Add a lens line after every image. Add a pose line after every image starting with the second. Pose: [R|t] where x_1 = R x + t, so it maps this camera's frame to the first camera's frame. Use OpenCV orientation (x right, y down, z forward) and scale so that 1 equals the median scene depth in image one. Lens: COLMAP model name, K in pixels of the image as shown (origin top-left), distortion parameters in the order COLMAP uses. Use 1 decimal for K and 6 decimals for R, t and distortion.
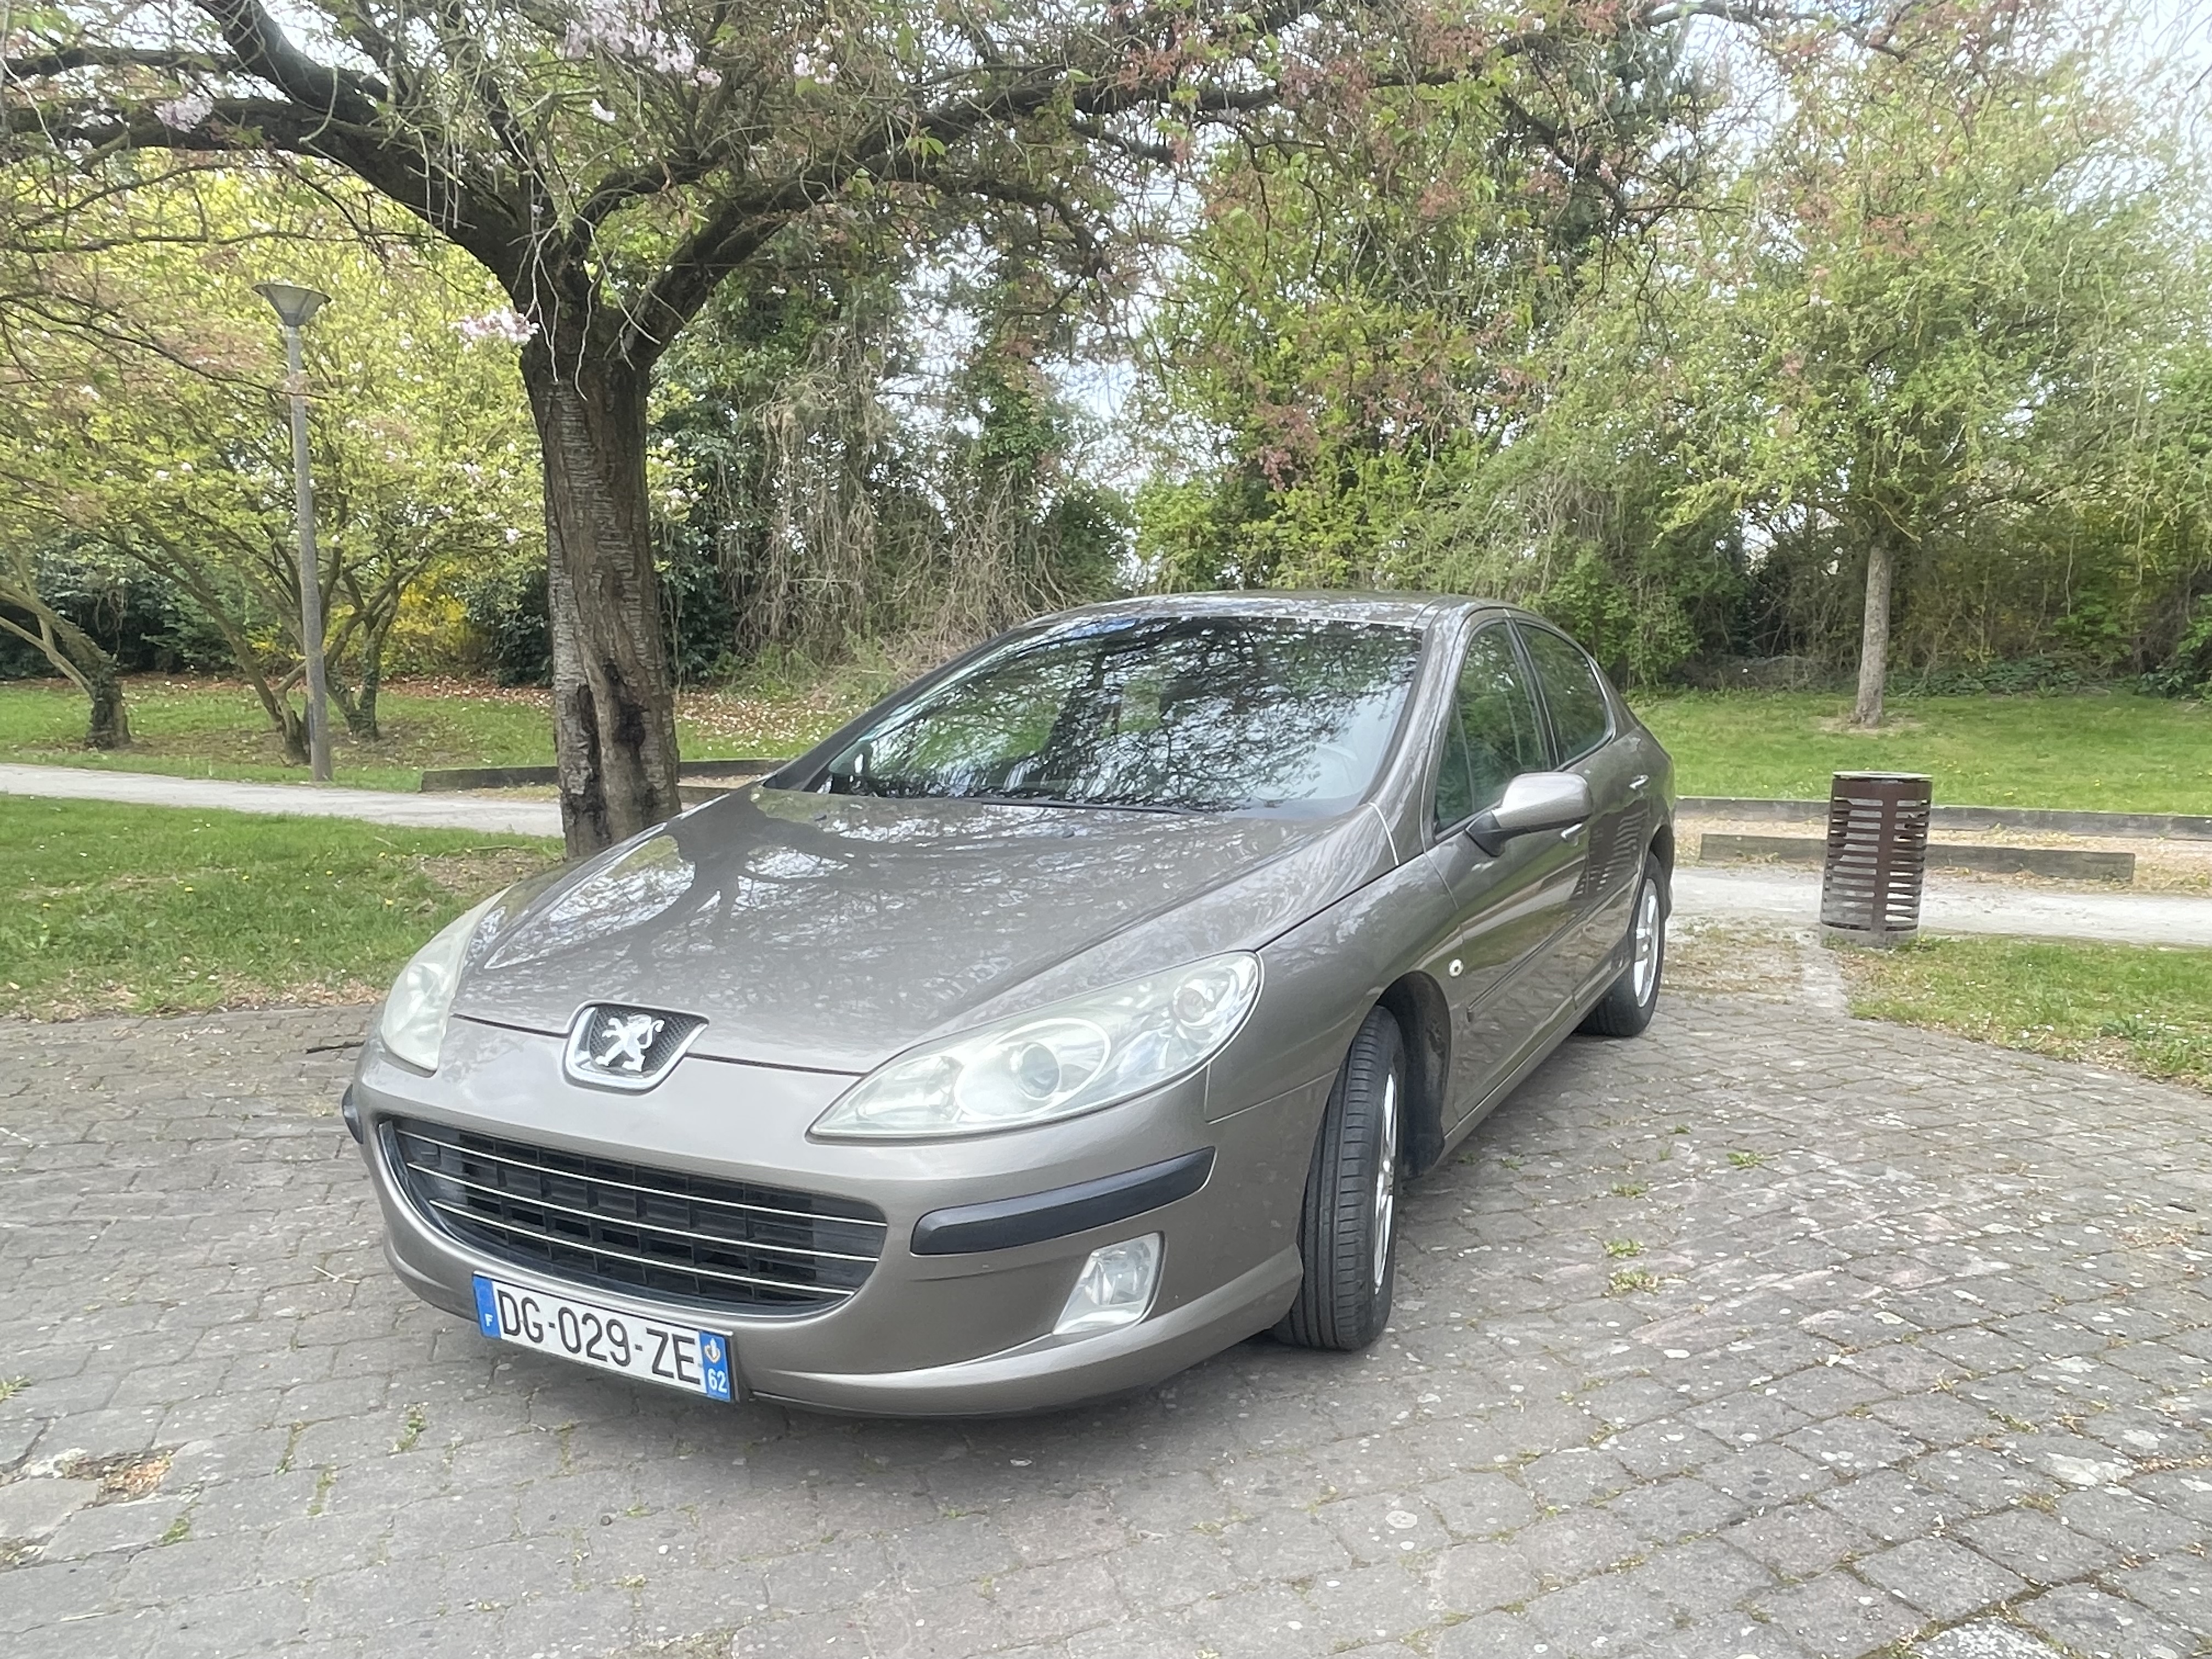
lens RADIAL K [[1602.4, 0, 1213.8], [0, 1602.4, 919.2], [0, 0, 1]] dist [0.000765, -0.000807]
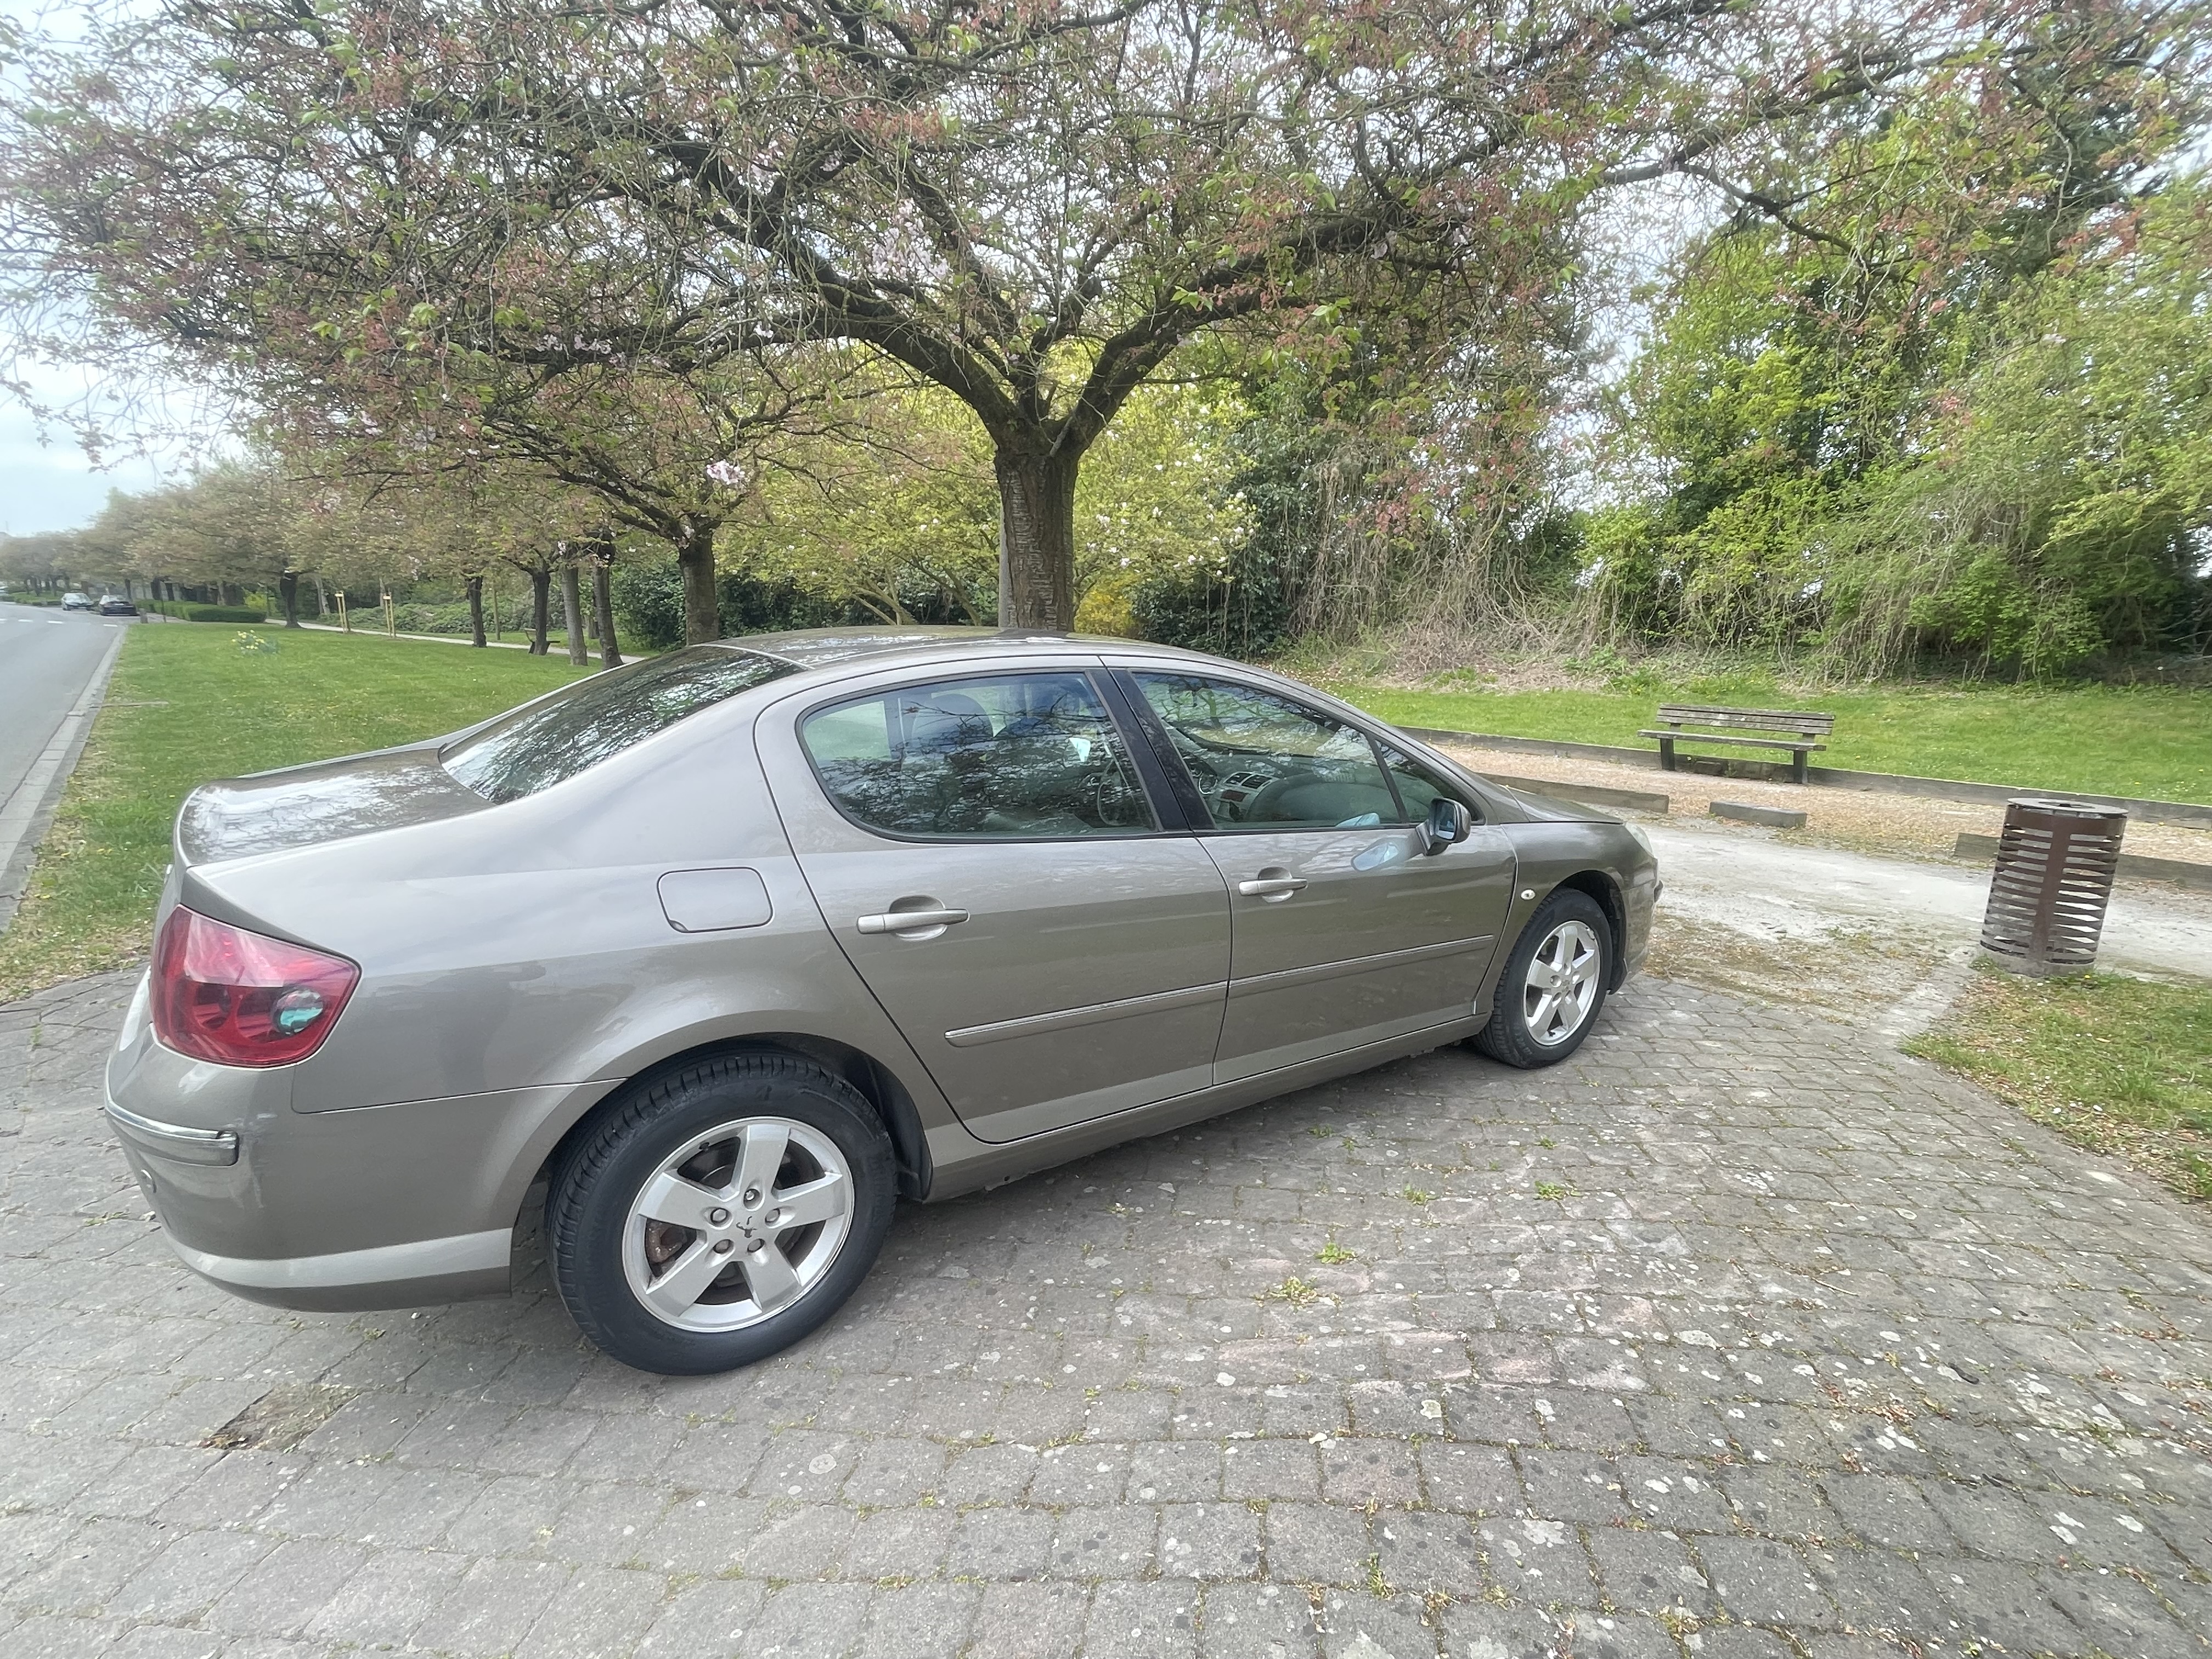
lens RADIAL K [[1118.8, 0, 1128.5], [0, 1118.8, 834.5], [0, 0, 1]] dist [-0.000063, 0.001227]
pose [[0.886354, 0.090767, -0.454025, 0.107758], [-0.082888, 0.995862, 0.037274, -0.024272], [0.455529, 0.004596, 0.890209, 0.057117]]
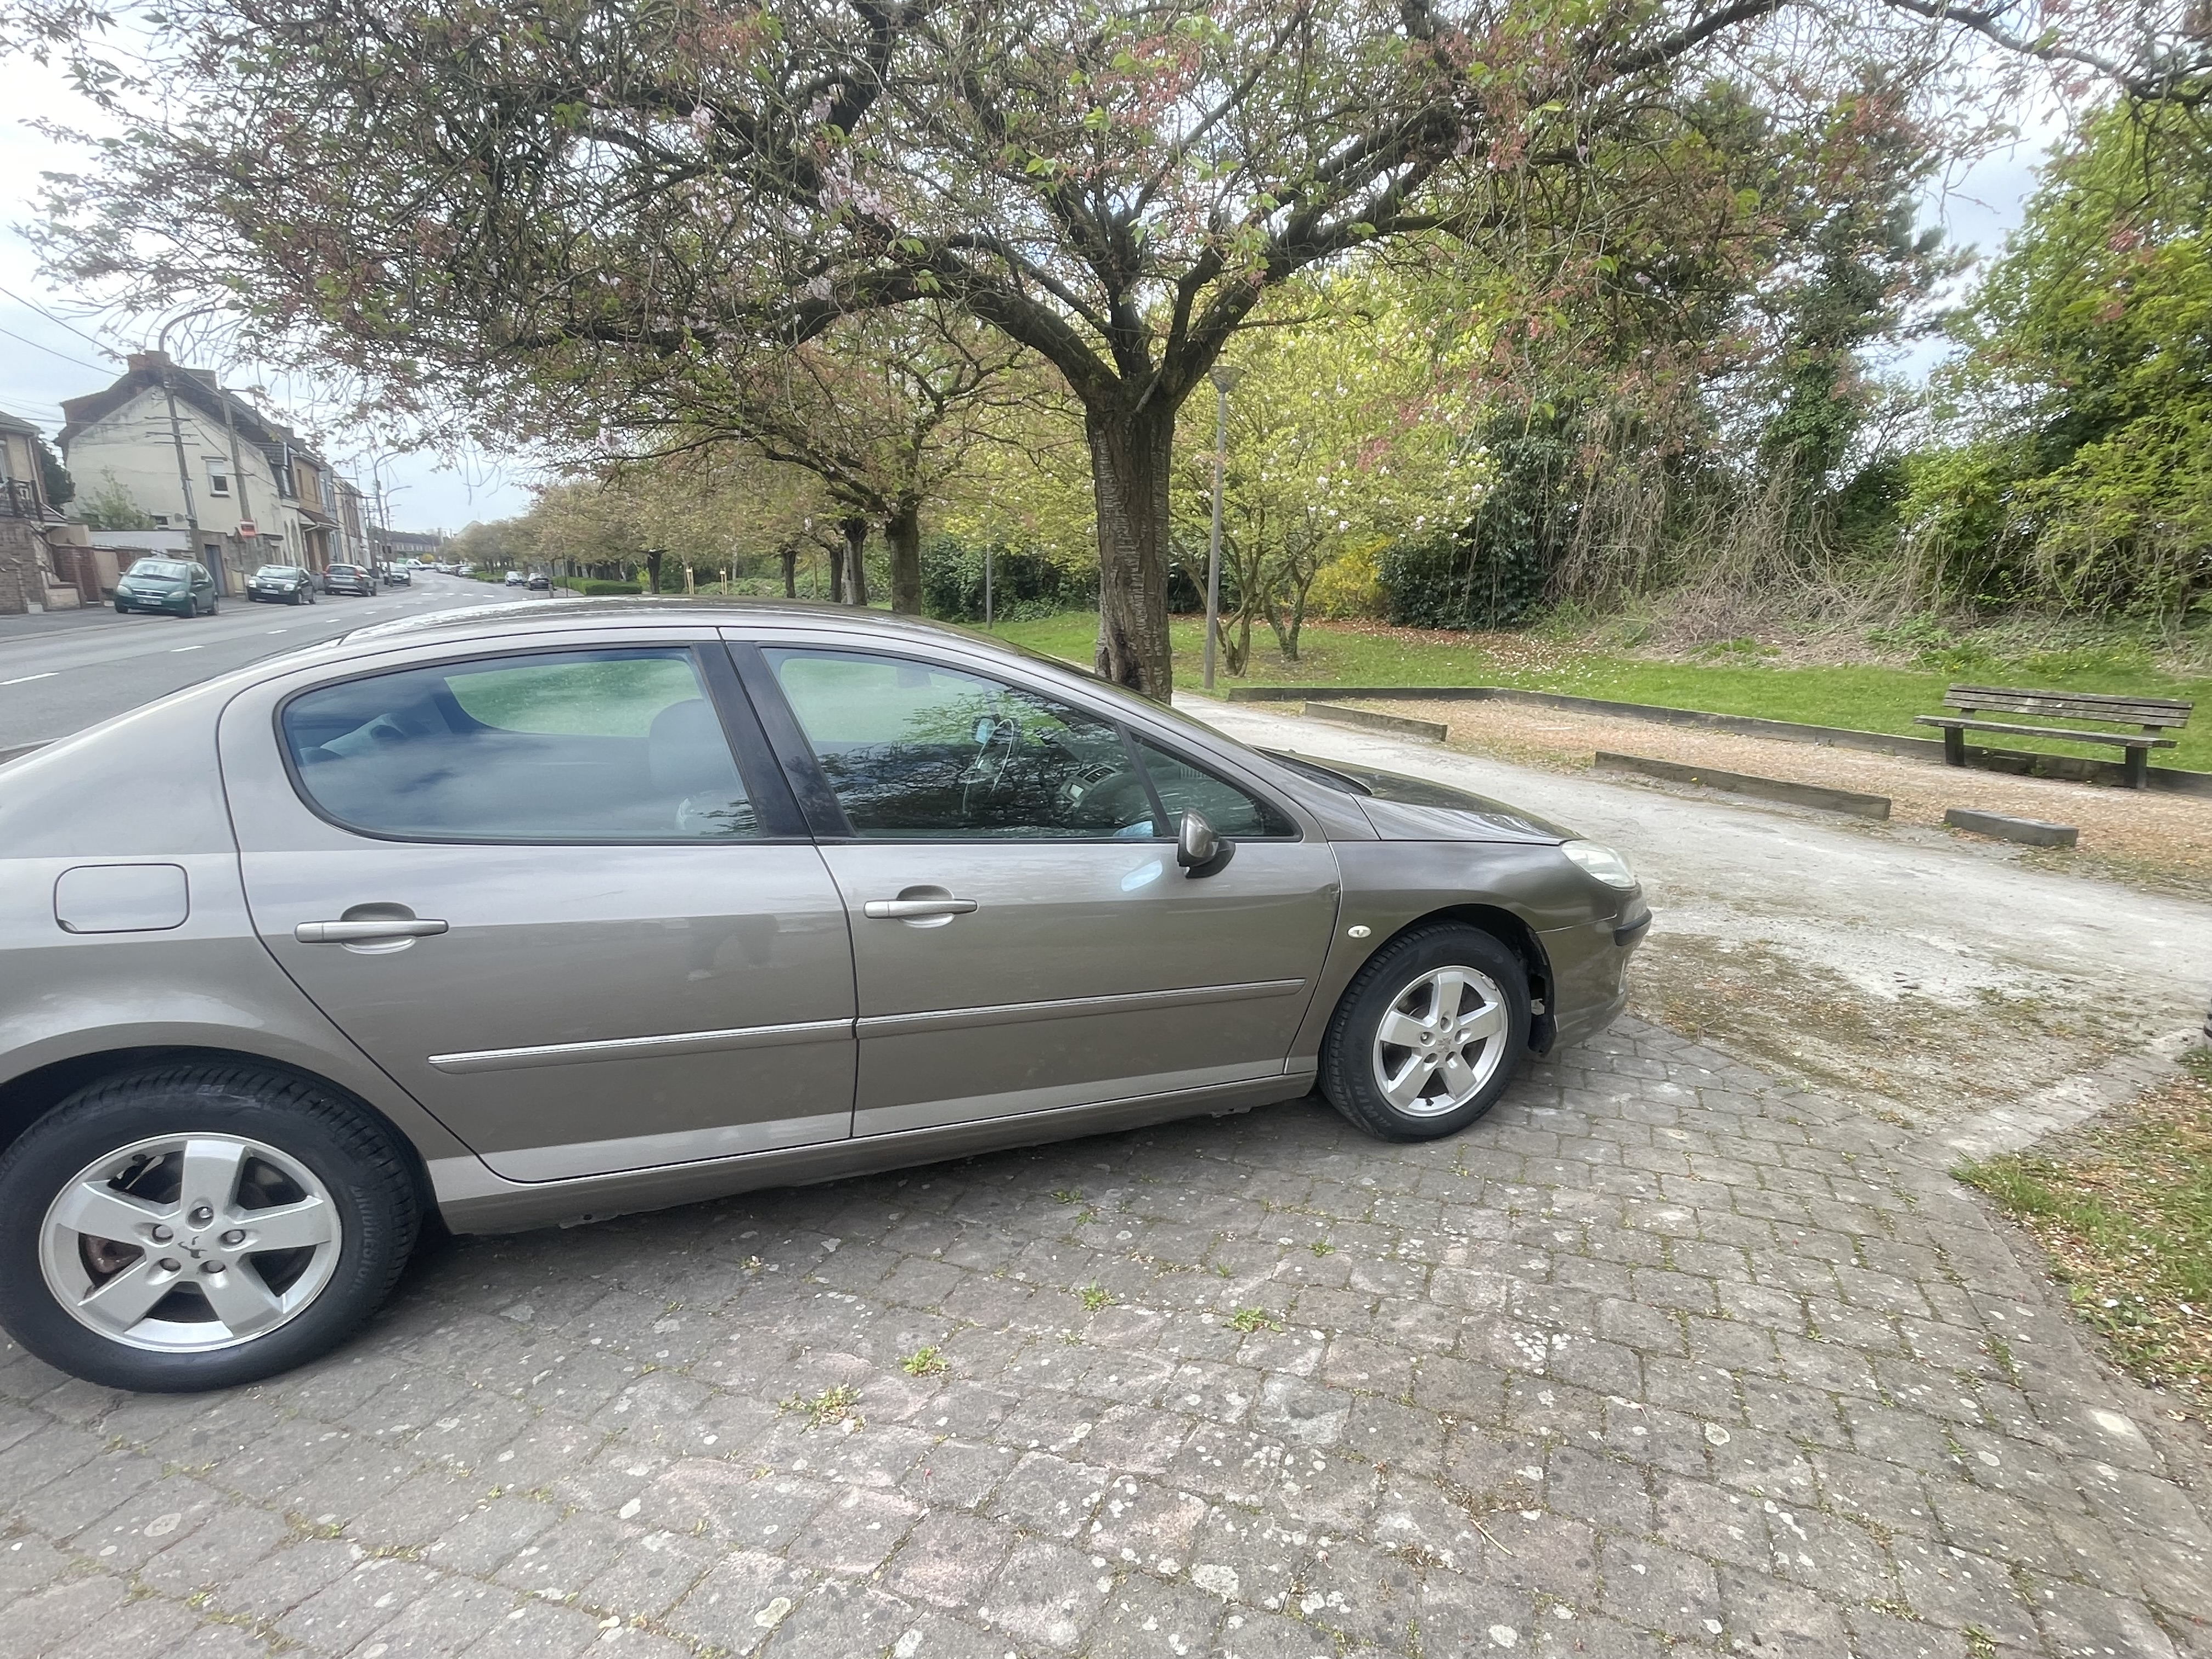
lens RADIAL K [[1118.8, 0, 1124.8], [0, 1118.8, 832.6], [0, 0, 1]] dist [-0.000063, 0.001227]
pose [[0.738830, 0.141287, -0.658914, 0.170345], [-0.111157, 0.989932, 0.087626, -0.038665], [0.664661, 0.008502, 0.747097, 0.140824]]
